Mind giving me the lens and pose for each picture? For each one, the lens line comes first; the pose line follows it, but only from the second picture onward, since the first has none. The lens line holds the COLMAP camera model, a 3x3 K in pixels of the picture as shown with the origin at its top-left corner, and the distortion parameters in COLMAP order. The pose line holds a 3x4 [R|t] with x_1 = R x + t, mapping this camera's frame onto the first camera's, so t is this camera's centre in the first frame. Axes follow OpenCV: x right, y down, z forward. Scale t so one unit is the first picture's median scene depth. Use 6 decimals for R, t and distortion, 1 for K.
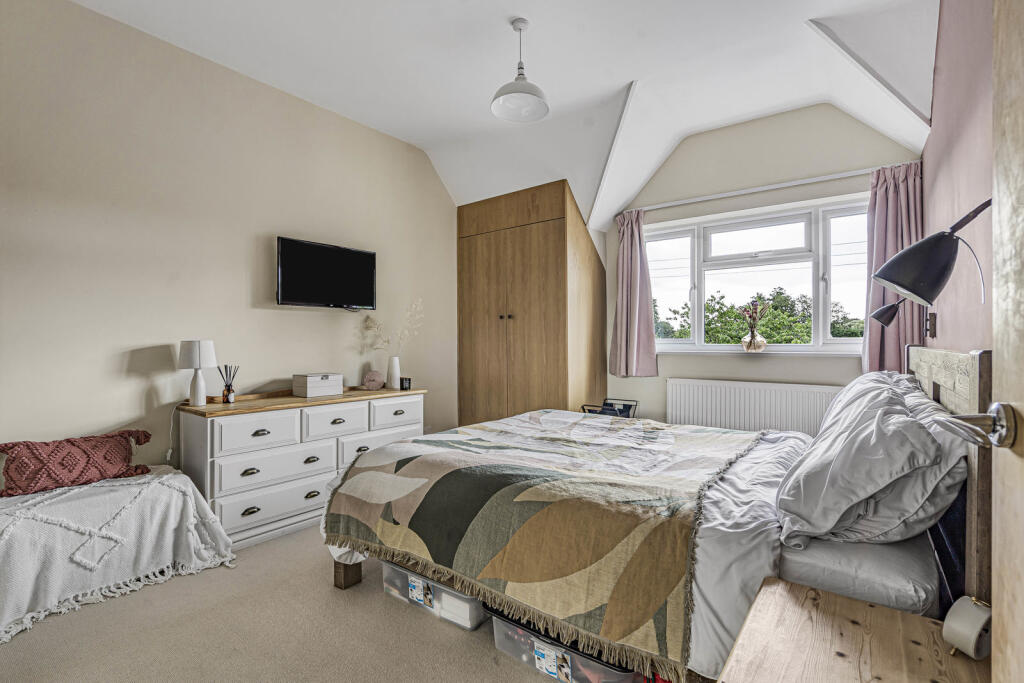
lens RADIAL K [[467.3, 0, 513.4], [0, 467.3, 343.2], [0, 0, 1]] dist [-0.000887, 0.001775]
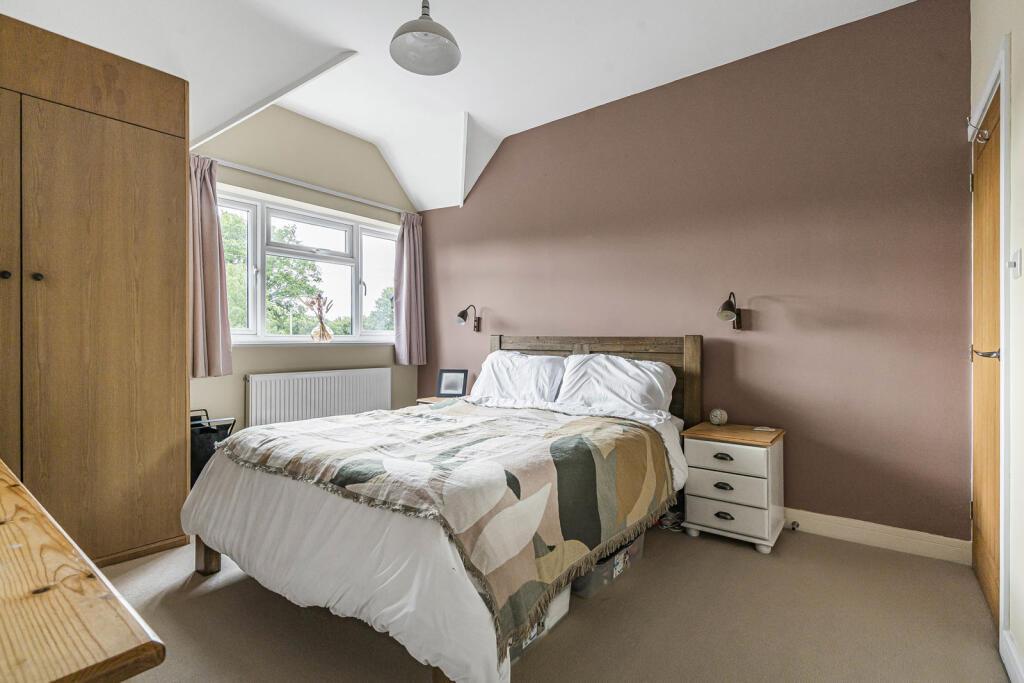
lens RADIAL K [[467.3, 0, 512.9], [0, 467.3, 339.6], [0, 0, 1]] dist [-0.000887, 0.001775]
pose [[0.040195, -0.003079, 0.999187, -0.538449], [-0.001471, 0.999994, 0.003140, 0.008857], [-0.999191, -0.001597, 0.040191, 0.522606]]
